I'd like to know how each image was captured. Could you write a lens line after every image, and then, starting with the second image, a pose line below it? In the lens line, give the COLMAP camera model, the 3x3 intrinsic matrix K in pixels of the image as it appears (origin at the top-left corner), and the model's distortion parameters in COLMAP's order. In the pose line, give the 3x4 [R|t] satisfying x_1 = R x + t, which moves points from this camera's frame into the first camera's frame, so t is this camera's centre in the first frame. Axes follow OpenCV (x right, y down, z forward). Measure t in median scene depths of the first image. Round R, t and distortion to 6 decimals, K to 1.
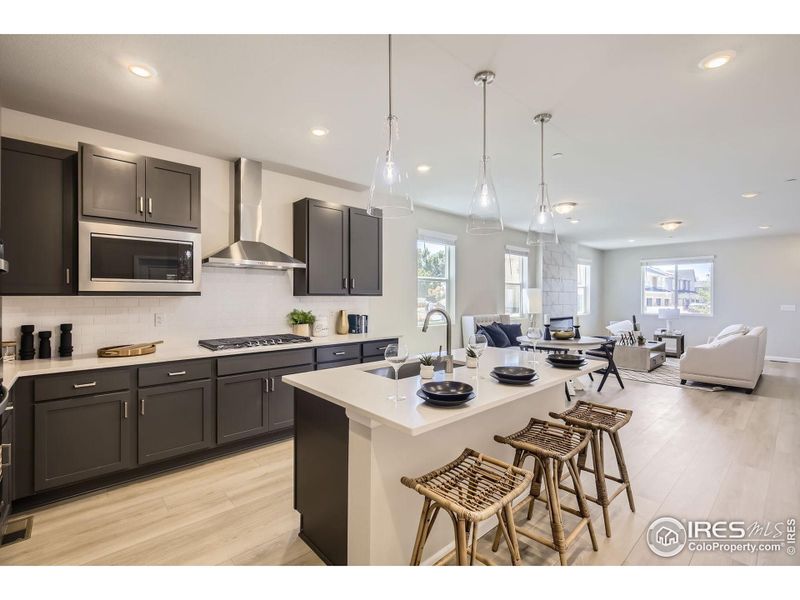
lens RADIAL K [[362.7, 0, 399.4], [0, 362.7, 296.2], [0, 0, 1]] dist [0.003408, 0.000331]
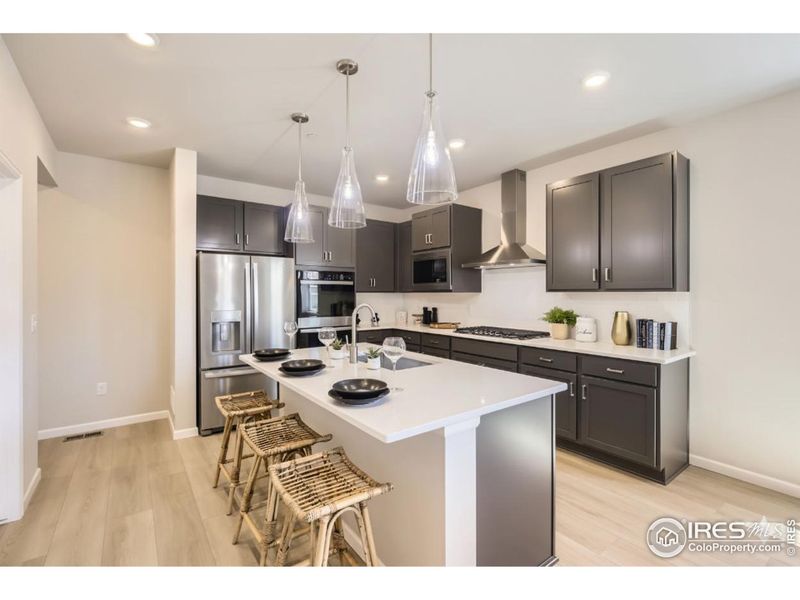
lens RADIAL K [[362.7, 0, 399.4], [0, 362.7, 296.2], [0, 0, 1]] dist [0.003408, 0.000331]
pose [[-0.097380, 0.008893, -0.995208, 0.686839], [0.002495, 0.999959, 0.008691, 0.001451], [0.995244, -0.001636, -0.097399, 0.717353]]
